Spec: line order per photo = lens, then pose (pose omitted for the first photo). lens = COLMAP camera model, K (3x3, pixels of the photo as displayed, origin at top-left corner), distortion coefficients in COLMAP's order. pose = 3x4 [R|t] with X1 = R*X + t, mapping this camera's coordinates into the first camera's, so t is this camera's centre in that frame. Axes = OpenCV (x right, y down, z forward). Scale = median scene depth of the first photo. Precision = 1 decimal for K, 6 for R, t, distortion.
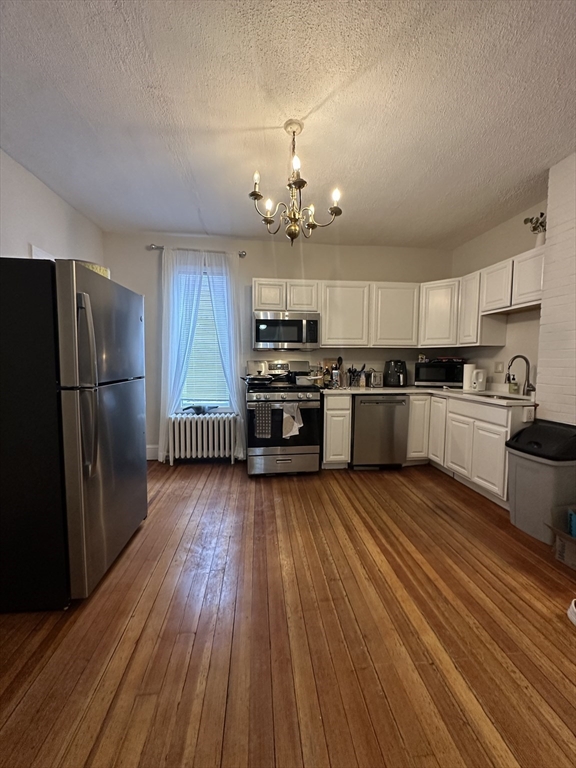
lens RADIAL K [[306.4, 0, 288.9], [0, 306.4, 383.0], [0, 0, 1]] dist [-0.003474, 0.000727]
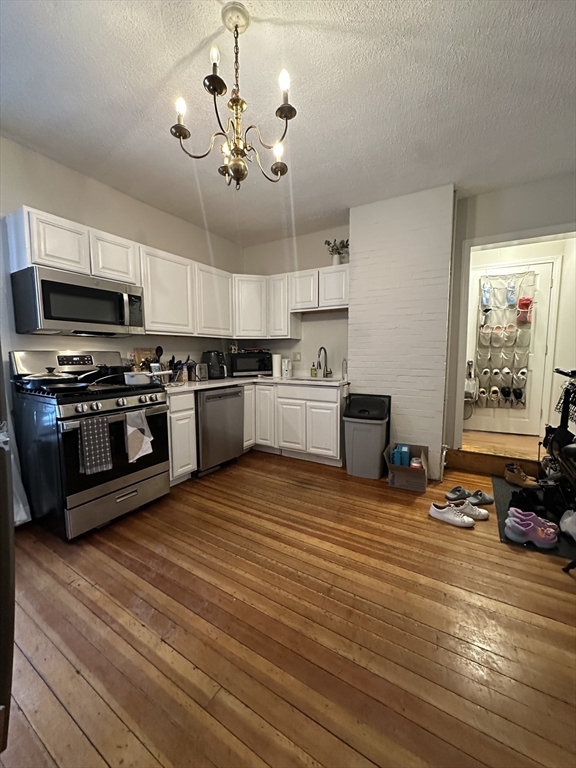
lens RADIAL K [[306.4, 0, 289.3], [0, 306.4, 383.5], [0, 0, 1]] dist [-0.003474, 0.000727]
pose [[0.607857, -0.080634, 0.789942, -0.324115], [0.061229, 0.996628, 0.054617, -0.013528], [-0.791682, 0.015168, 0.610745, 0.289799]]
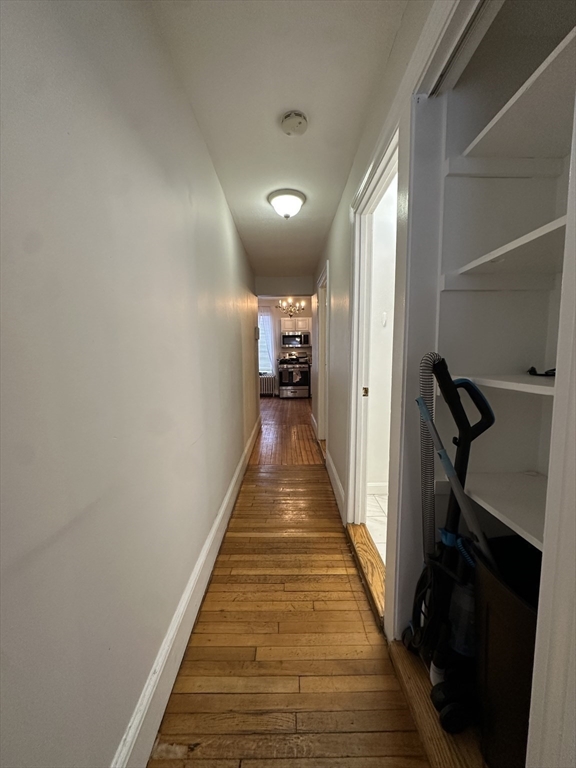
lens RADIAL K [[306.4, 0, 290.3], [0, 306.4, 383.7], [0, 0, 1]] dist [-0.003474, 0.000727]
pose [[0.993163, -0.002349, -0.116712, 0.252608], [0.004806, 0.999773, 0.020768, 0.137023], [0.116637, -0.021187, 0.992949, -1.525071]]
